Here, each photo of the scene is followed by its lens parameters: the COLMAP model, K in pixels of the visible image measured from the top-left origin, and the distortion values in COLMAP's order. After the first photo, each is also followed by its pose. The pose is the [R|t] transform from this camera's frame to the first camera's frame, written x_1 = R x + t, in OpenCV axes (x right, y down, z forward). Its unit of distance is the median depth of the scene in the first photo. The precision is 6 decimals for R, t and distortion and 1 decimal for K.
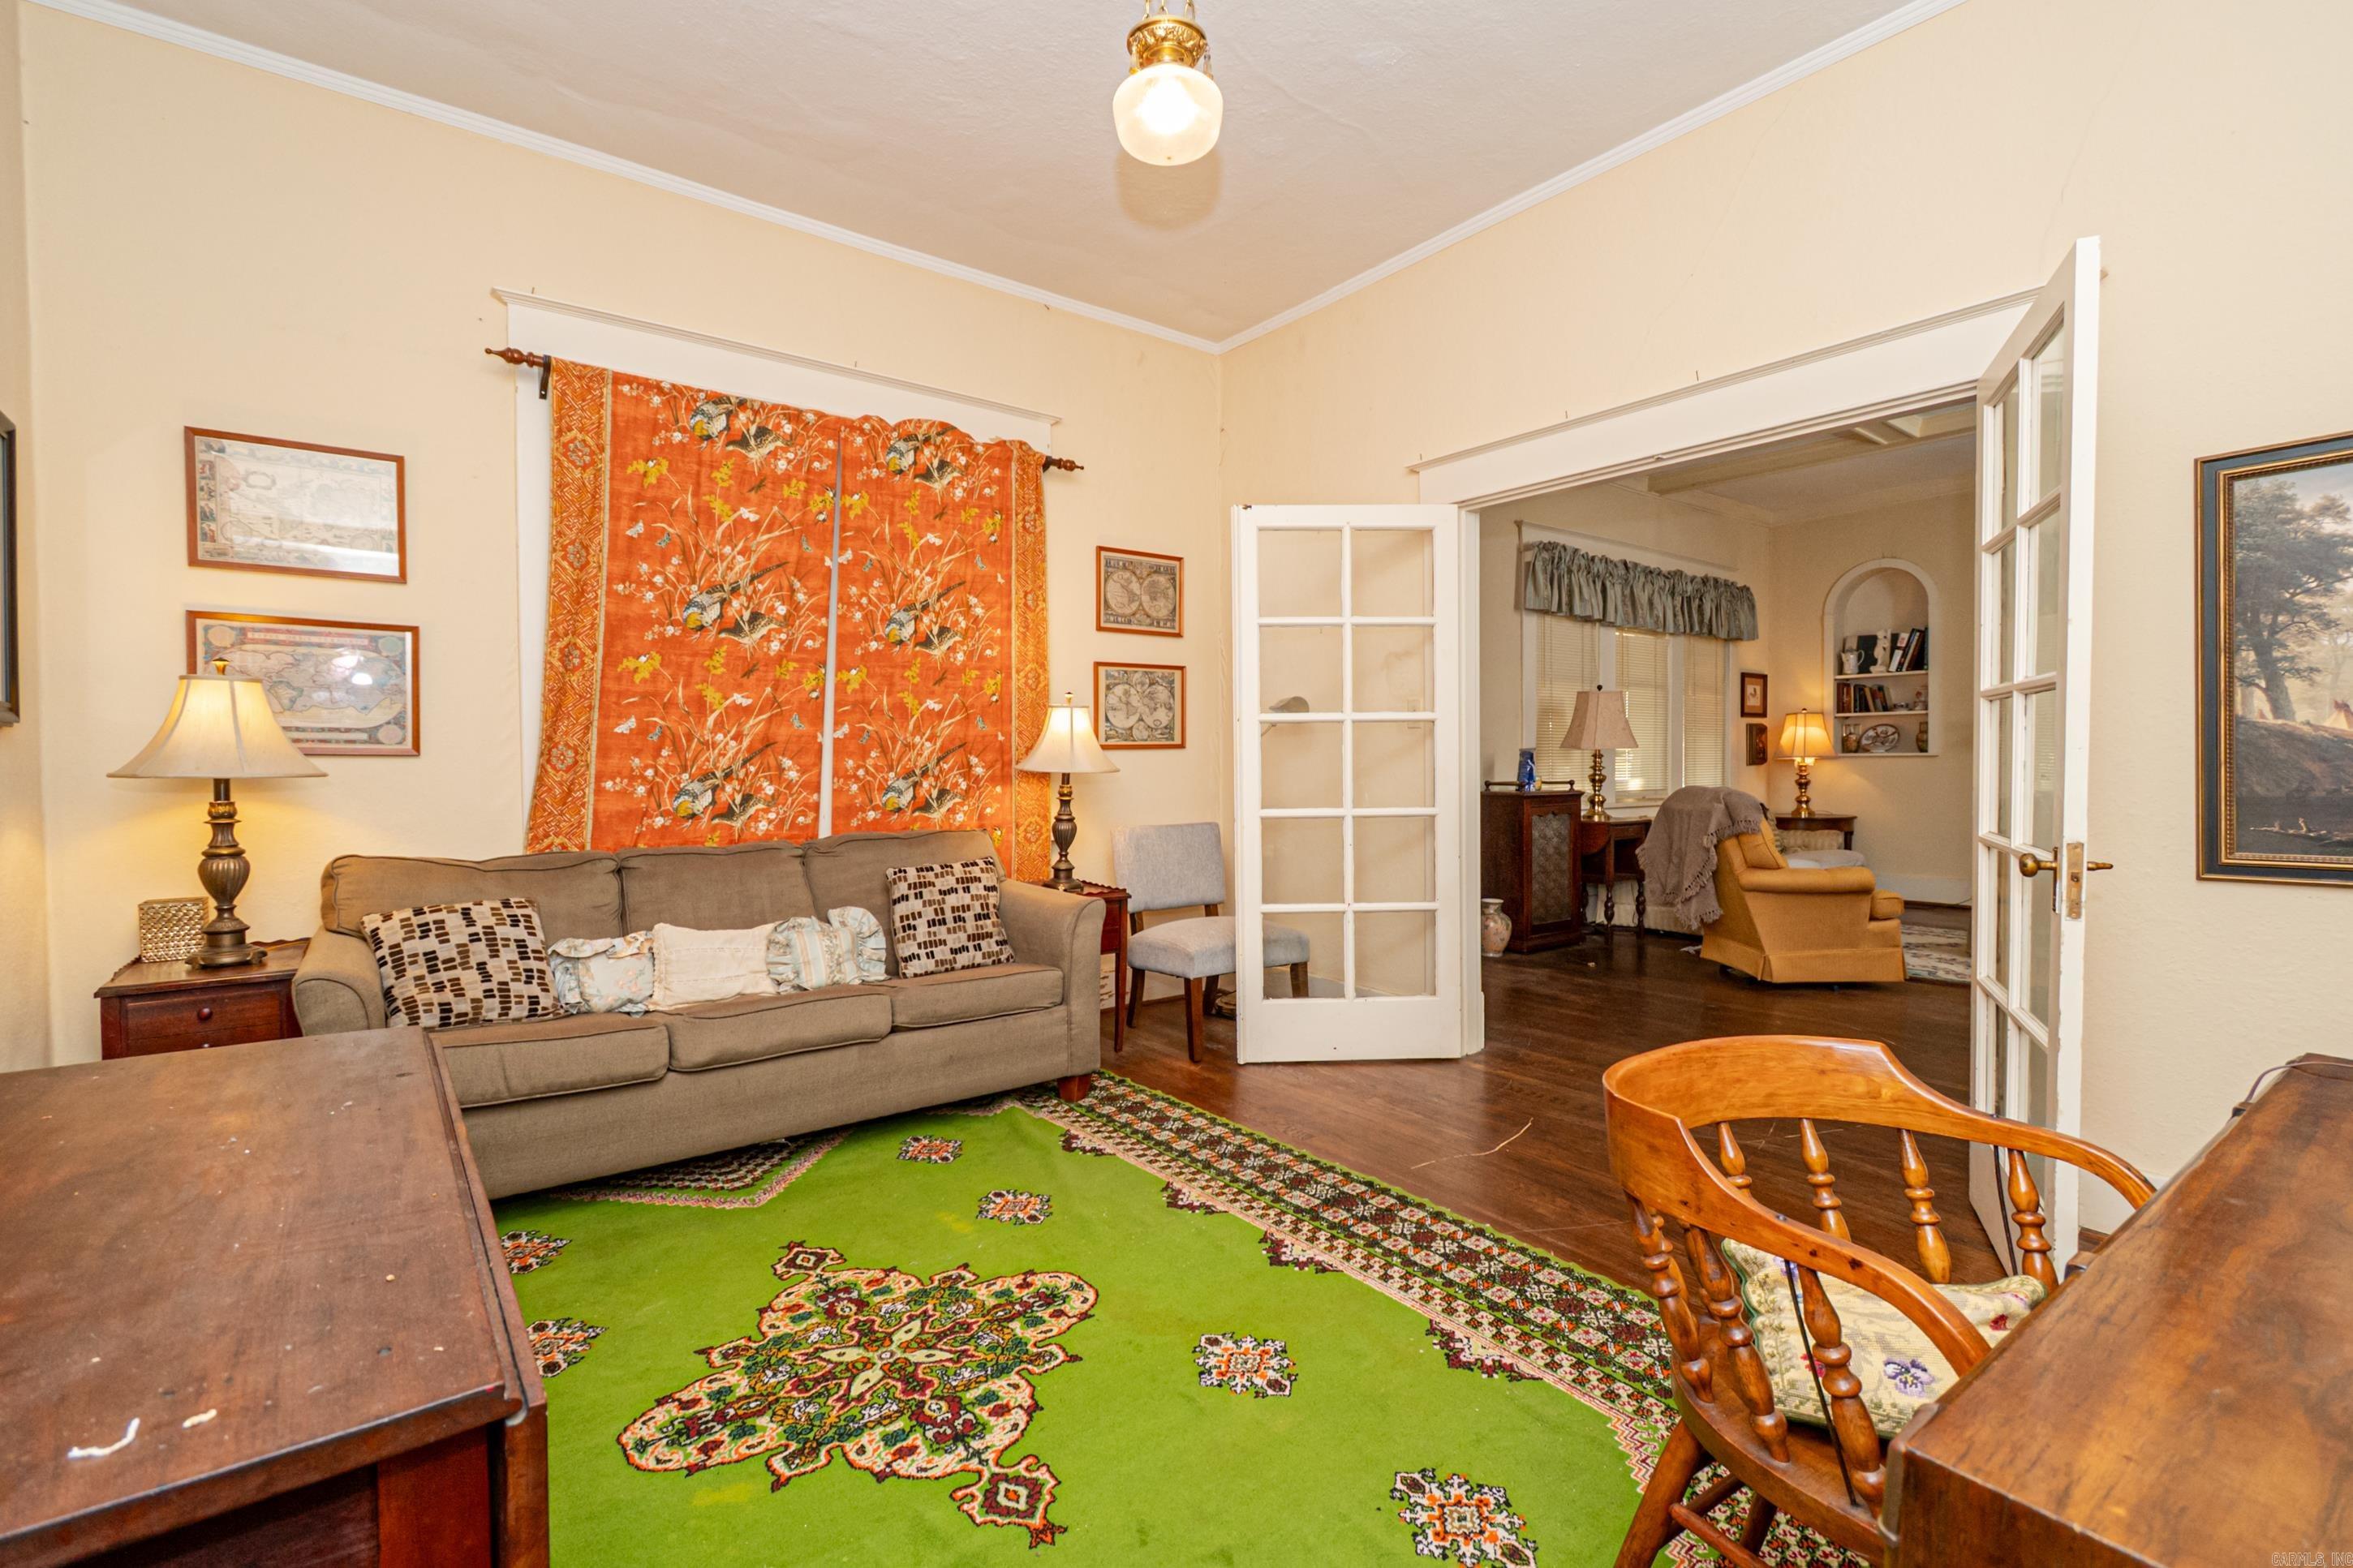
lens RADIAL K [[1045.7, 0, 1176.5], [0, 1045.7, 775.4], [0, 0, 1]] dist [0.005808, 0.000312]
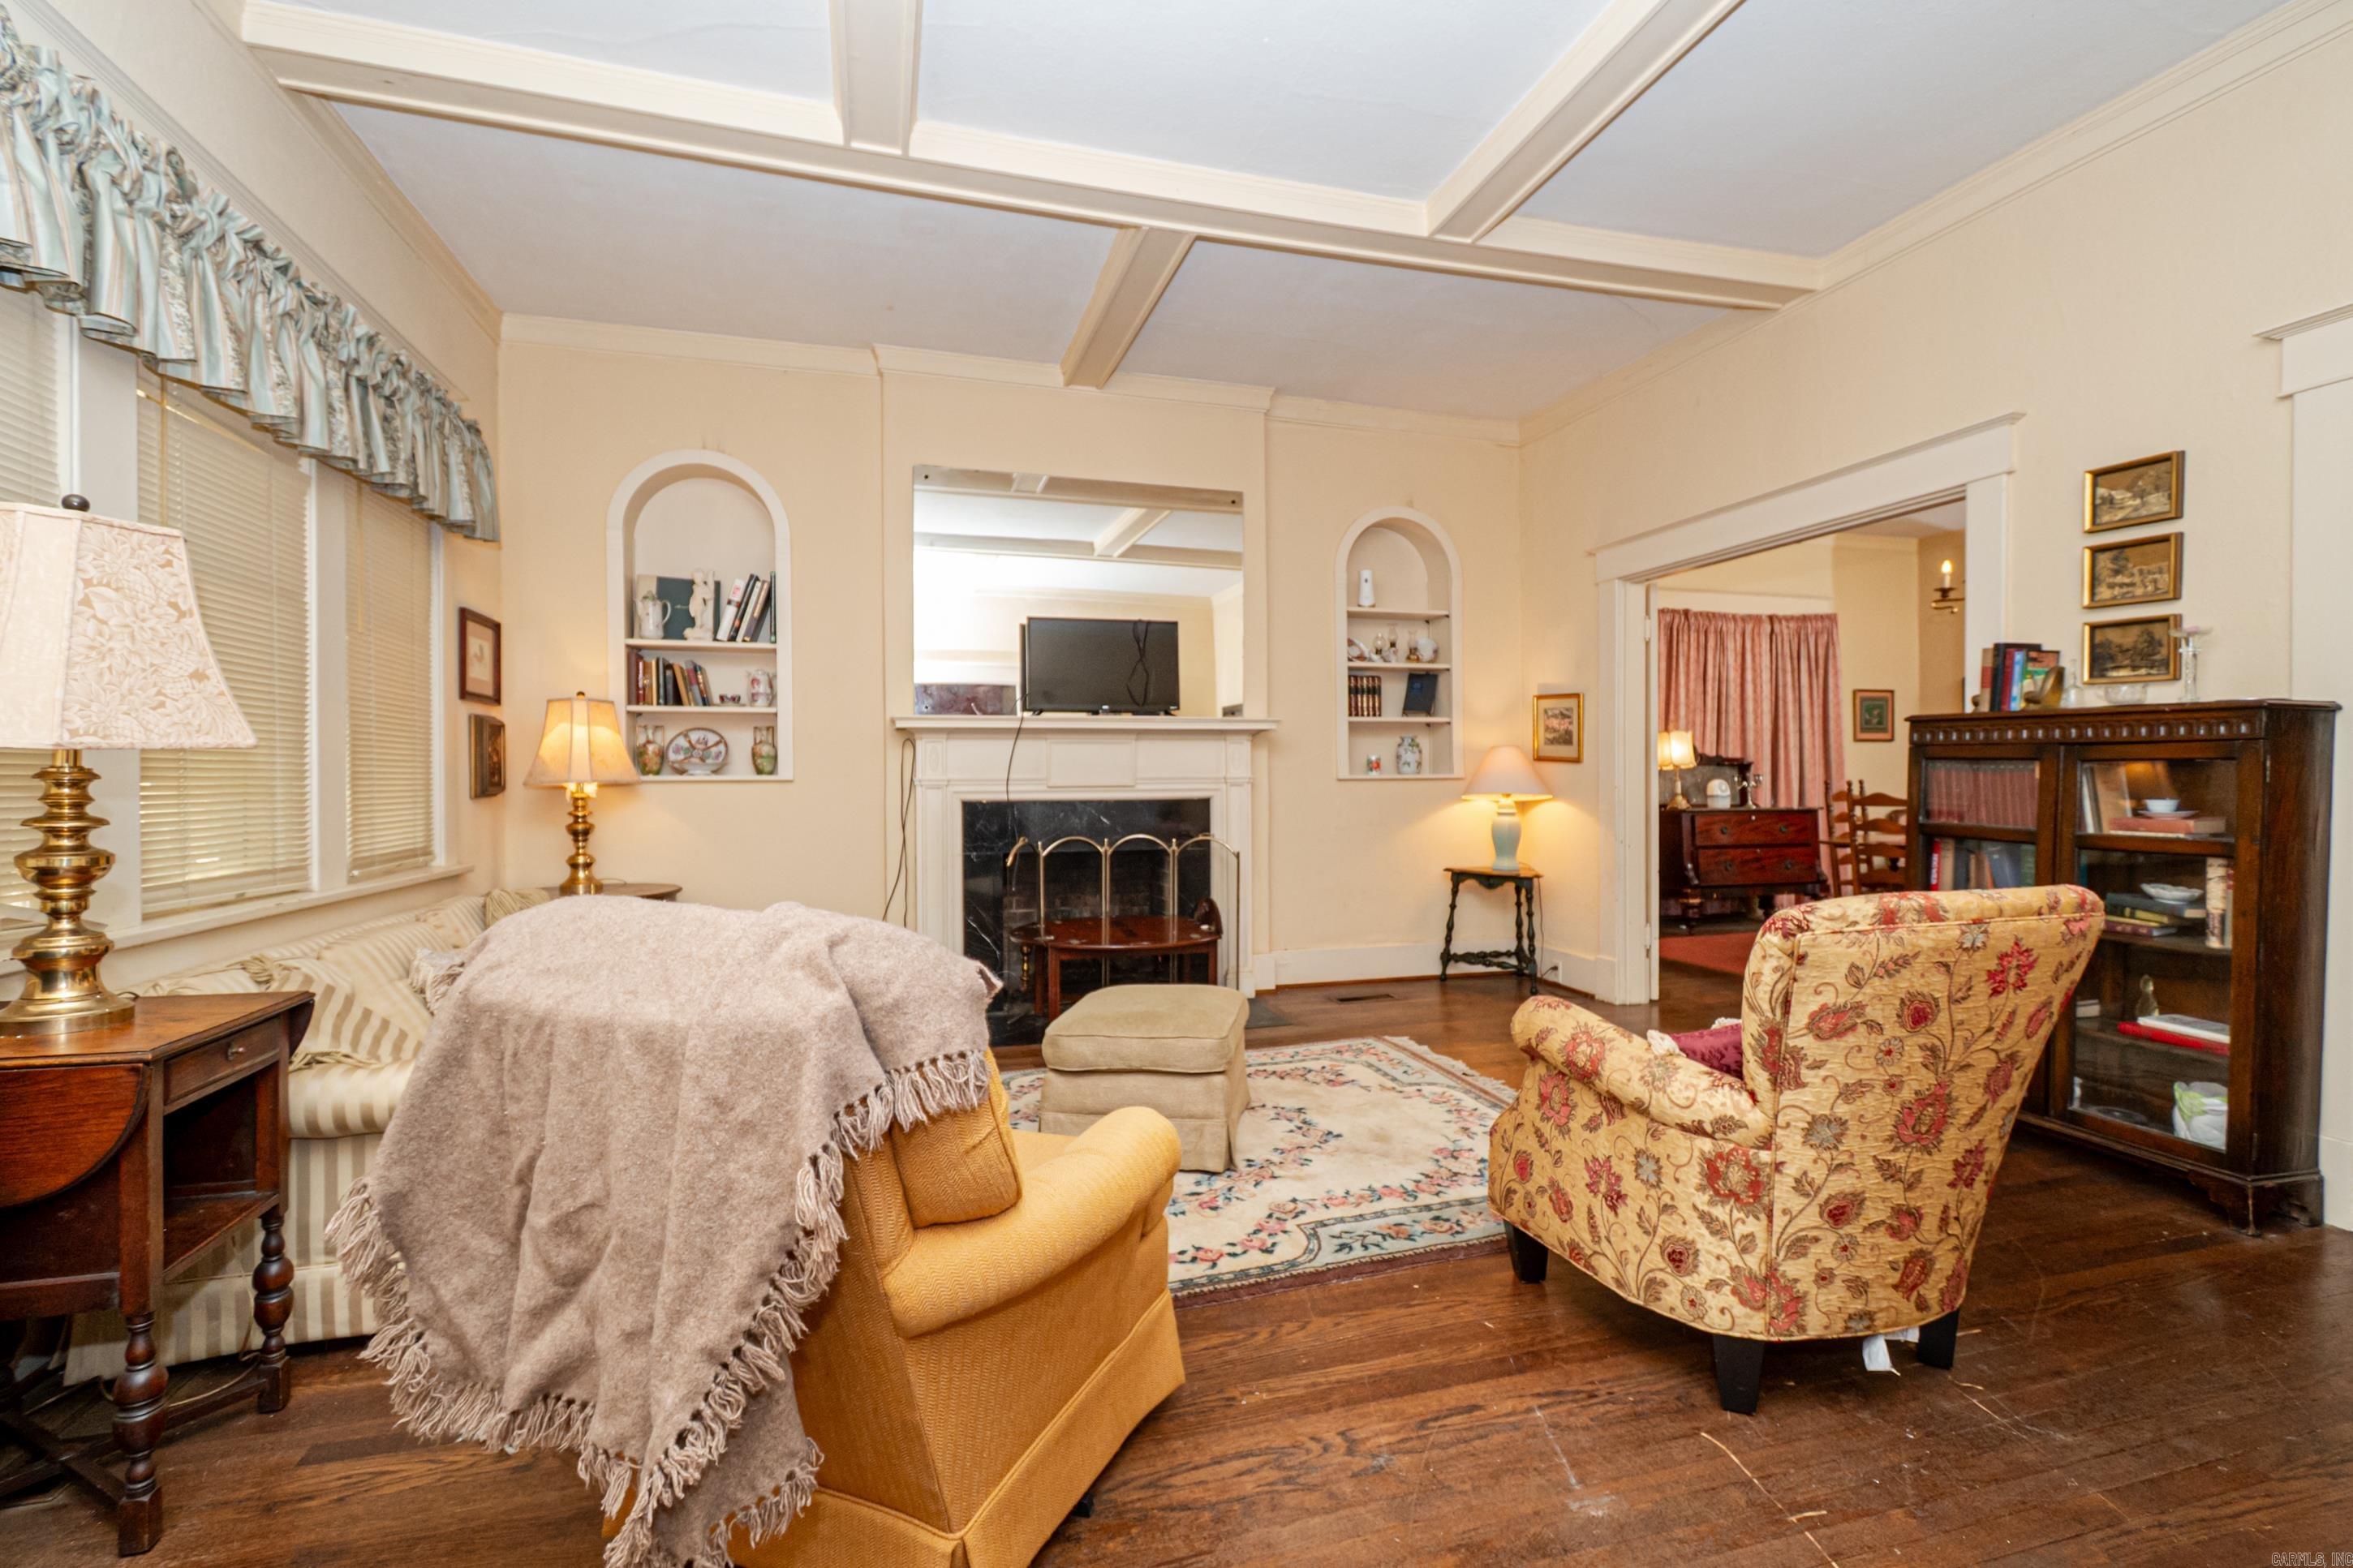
lens RADIAL K [[1045.7, 0, 1182.2], [0, 1045.7, 783.8], [0, 0, 1]] dist [0.005808, 0.000312]
pose [[0.358538, -0.000665, 0.933515, 0.427620], [0.018073, 0.999817, -0.006229, -0.015691], [-0.933340, 0.019105, 0.358484, 1.073386]]
